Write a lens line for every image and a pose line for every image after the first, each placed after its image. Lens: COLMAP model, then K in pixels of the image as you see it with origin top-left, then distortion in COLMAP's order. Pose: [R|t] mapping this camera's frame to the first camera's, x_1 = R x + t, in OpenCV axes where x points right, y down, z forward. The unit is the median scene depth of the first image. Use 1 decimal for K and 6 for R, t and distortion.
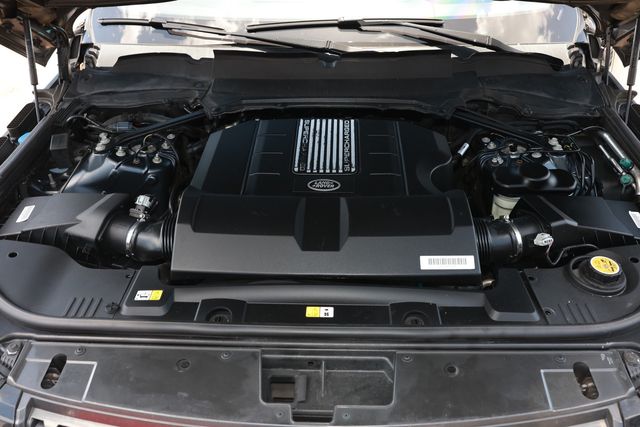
lens RADIAL K [[538.9, 0, 320.0], [0, 538.9, 213.5], [0, 0, 1]] dist [-0.091321, 0.003831]
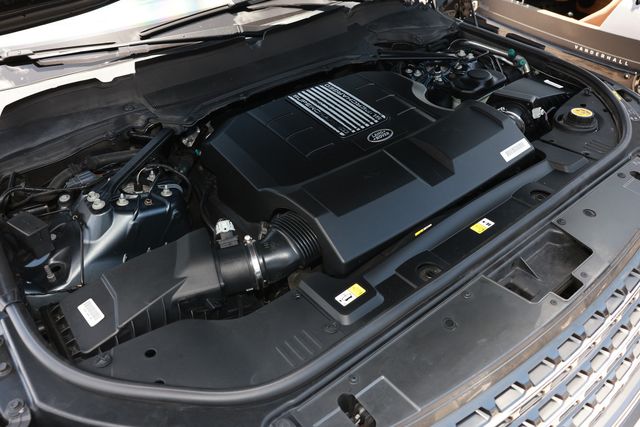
lens RADIAL K [[529.9, 0, 320.0], [0, 529.9, 213.5], [0, 0, 1]] dist [-0.142557, 0.152577]
pose [[0.751082, -0.400507, 0.524852, -0.585095], [0.407540, 0.906697, 0.108683, -0.065063], [-0.519410, 0.132268, 0.844227, 0.202537]]
